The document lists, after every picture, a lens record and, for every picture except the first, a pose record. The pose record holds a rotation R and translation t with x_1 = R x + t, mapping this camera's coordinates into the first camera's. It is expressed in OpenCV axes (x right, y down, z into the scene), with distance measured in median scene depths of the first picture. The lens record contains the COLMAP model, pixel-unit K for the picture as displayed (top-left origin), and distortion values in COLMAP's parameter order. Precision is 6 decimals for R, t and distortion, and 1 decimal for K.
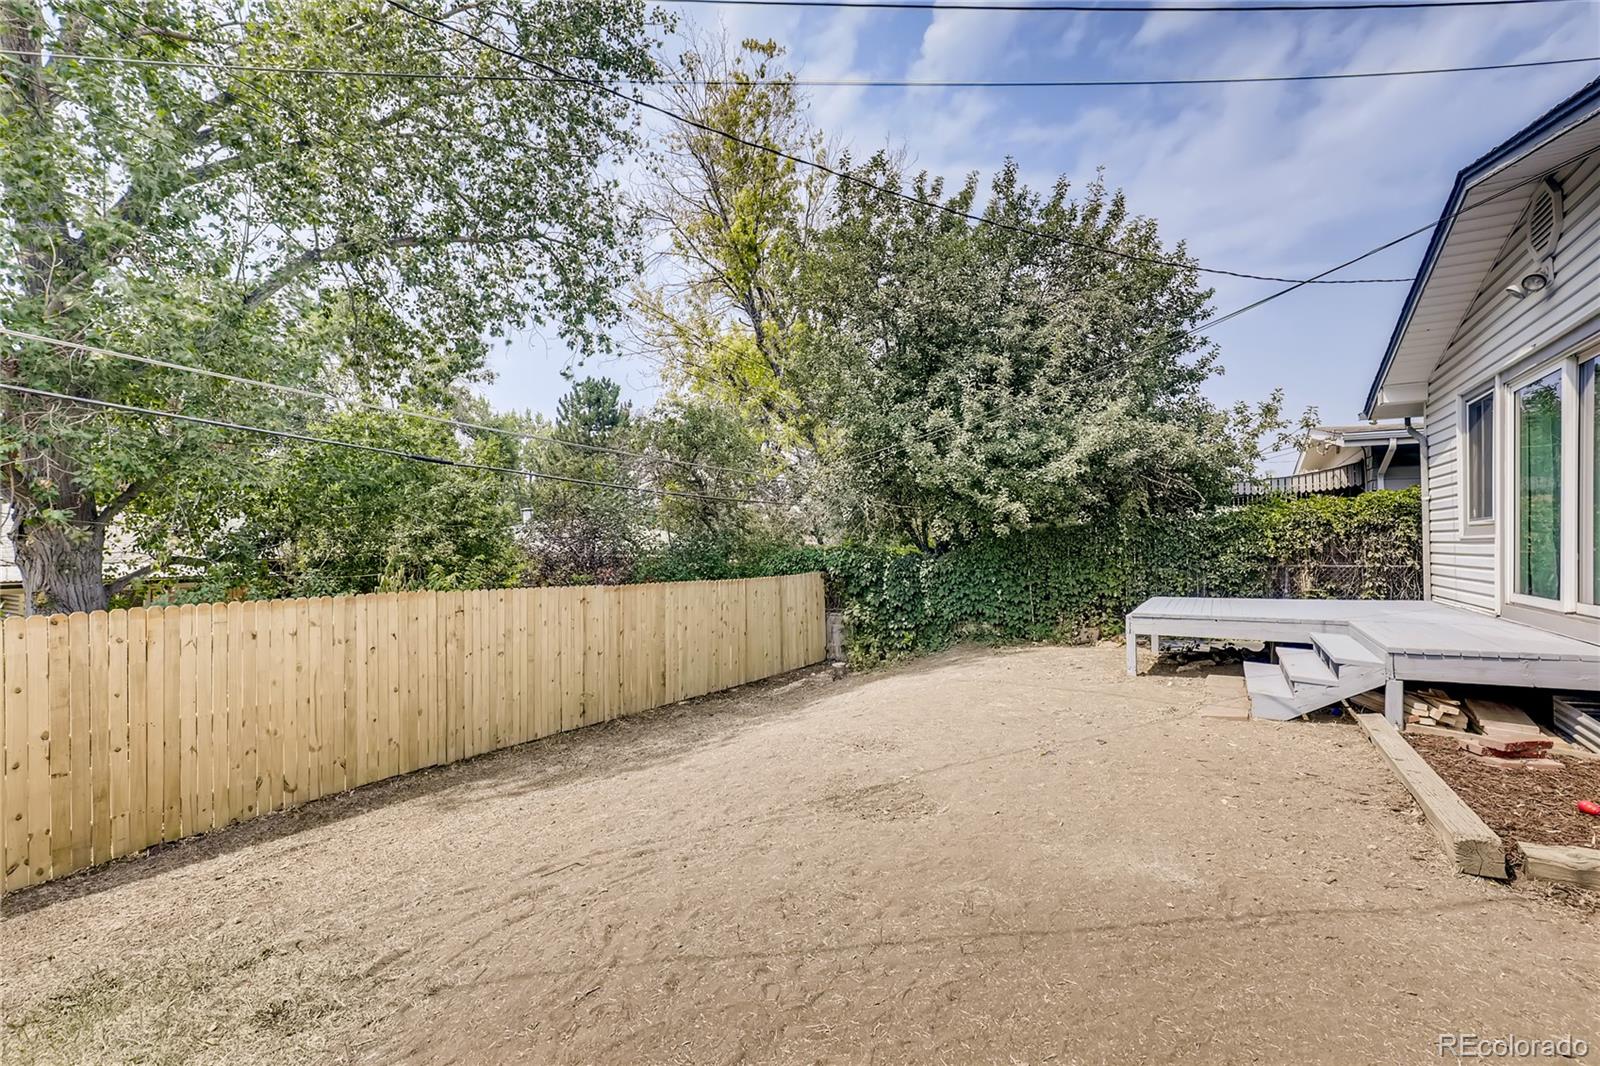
lens RADIAL K [[740.8, 0, 801.7], [0, 740.8, 536.0], [0, 0, 1]] dist [-0.002131, -0.000225]
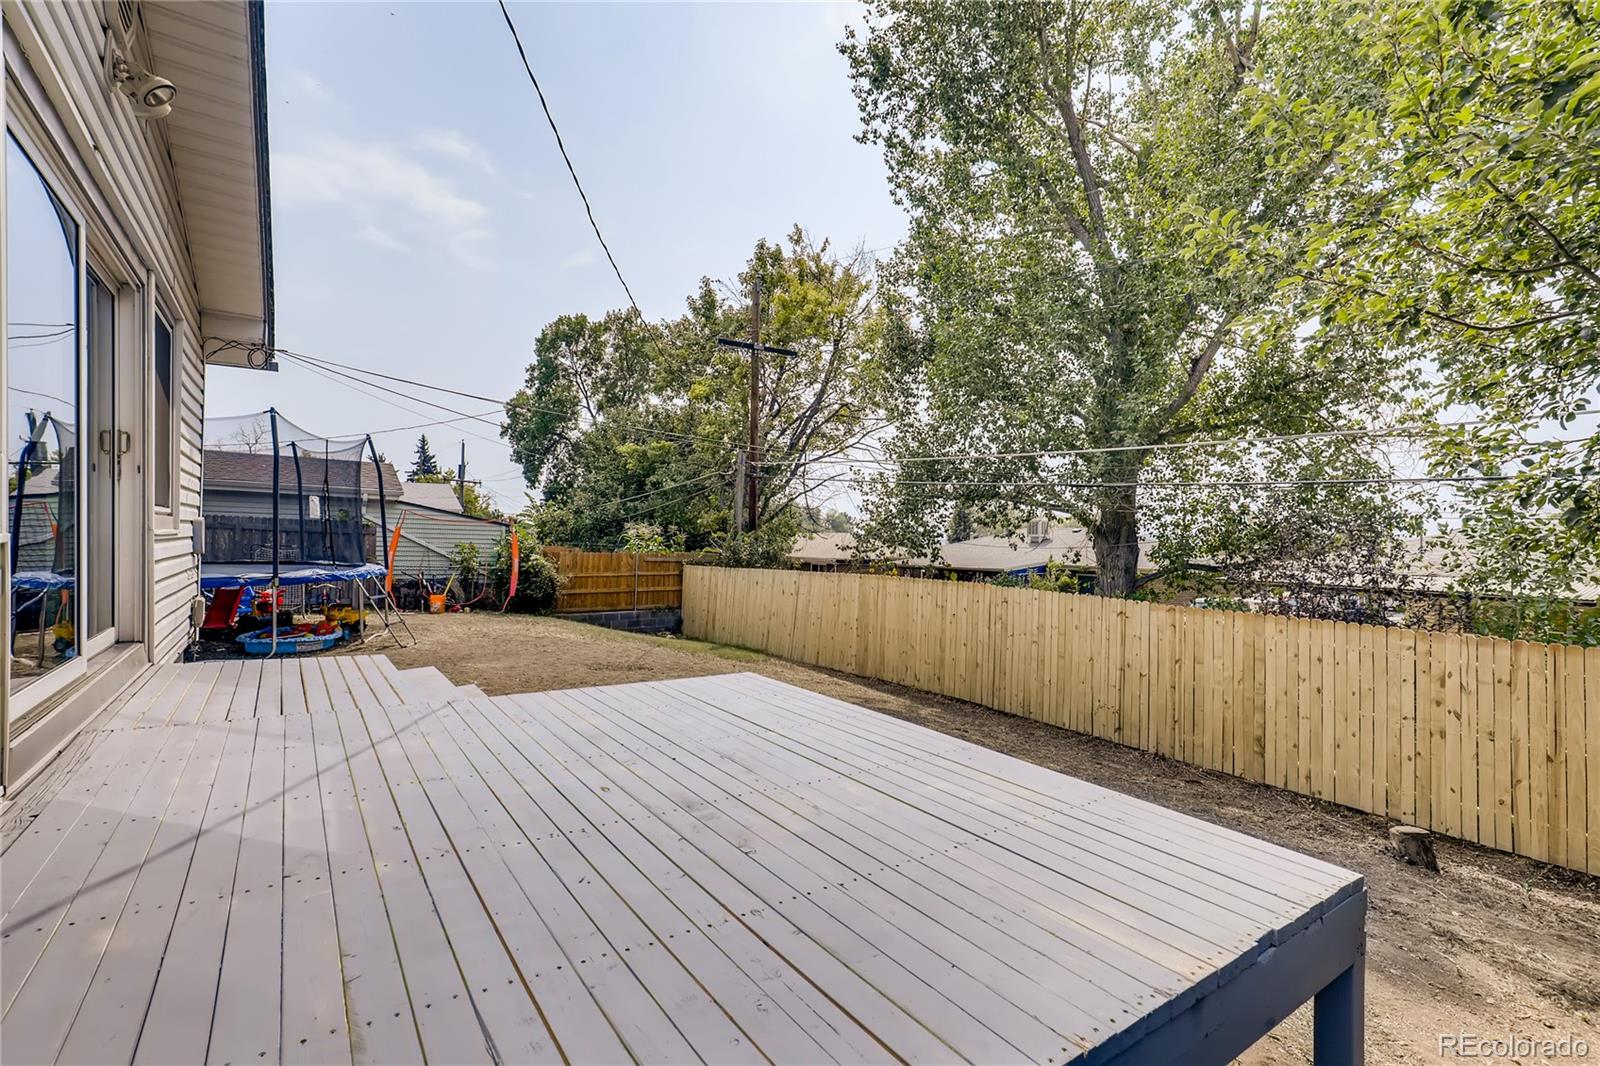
lens RADIAL K [[740.8, 0, 800.4], [0, 740.8, 532.6], [0, 0, 1]] dist [-0.002131, -0.000225]
pose [[-0.436931, 0.001072, -0.899494, 0.789775], [0.003899, 0.999992, -0.000702, -0.021226], [0.899486, -0.003814, -0.436932, 1.086922]]
